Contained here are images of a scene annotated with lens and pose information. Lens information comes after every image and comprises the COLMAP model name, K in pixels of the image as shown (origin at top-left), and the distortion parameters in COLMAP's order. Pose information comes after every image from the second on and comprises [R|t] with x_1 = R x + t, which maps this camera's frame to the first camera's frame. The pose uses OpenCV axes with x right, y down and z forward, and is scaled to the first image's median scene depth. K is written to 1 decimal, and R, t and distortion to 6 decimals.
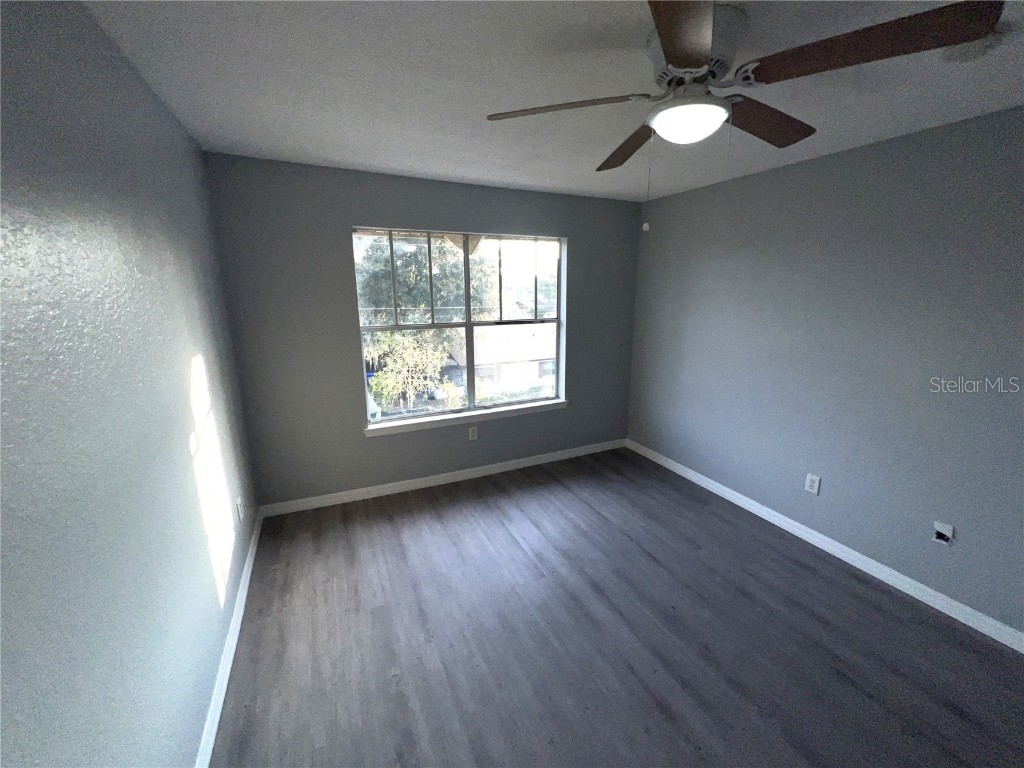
lens RADIAL K [[408.6, 0, 511.7], [0, 408.6, 382.7], [0, 0, 1]] dist [-0.000415, -0.000599]
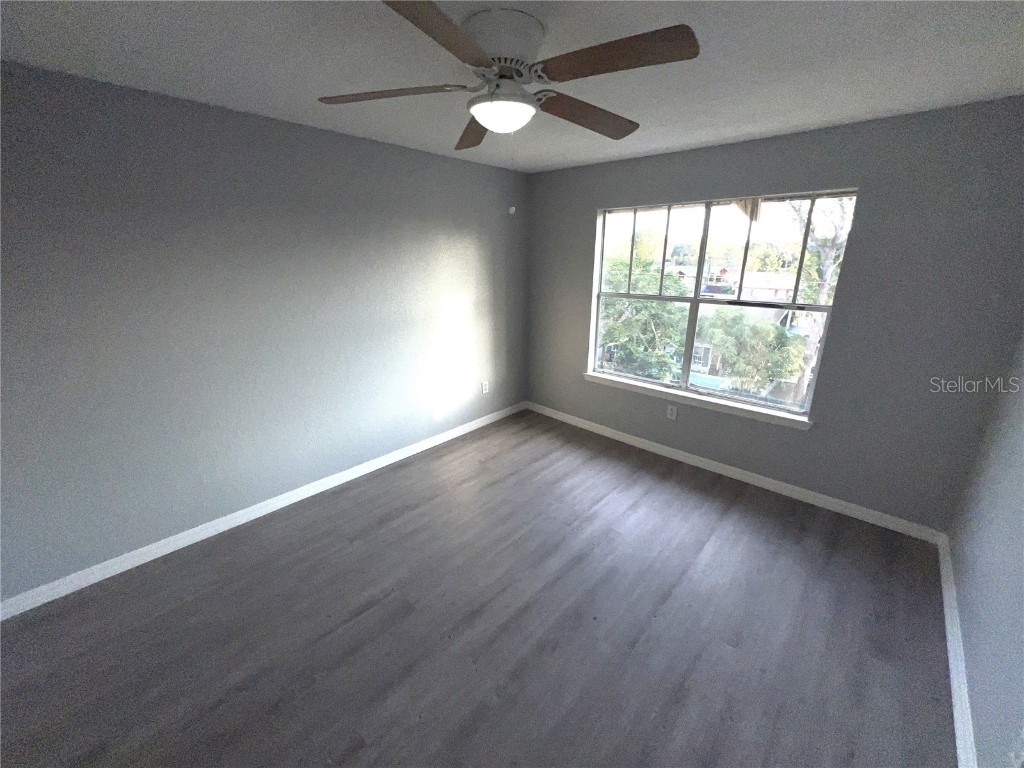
lens RADIAL K [[408.6, 0, 513.7], [0, 408.6, 382.3], [0, 0, 1]] dist [-0.000415, -0.000599]
pose [[0.387826, 0.280845, -0.877905, 0.626929], [-0.213821, 0.953881, 0.210692, -0.072786], [0.896589, 0.106003, 0.429990, 0.242416]]
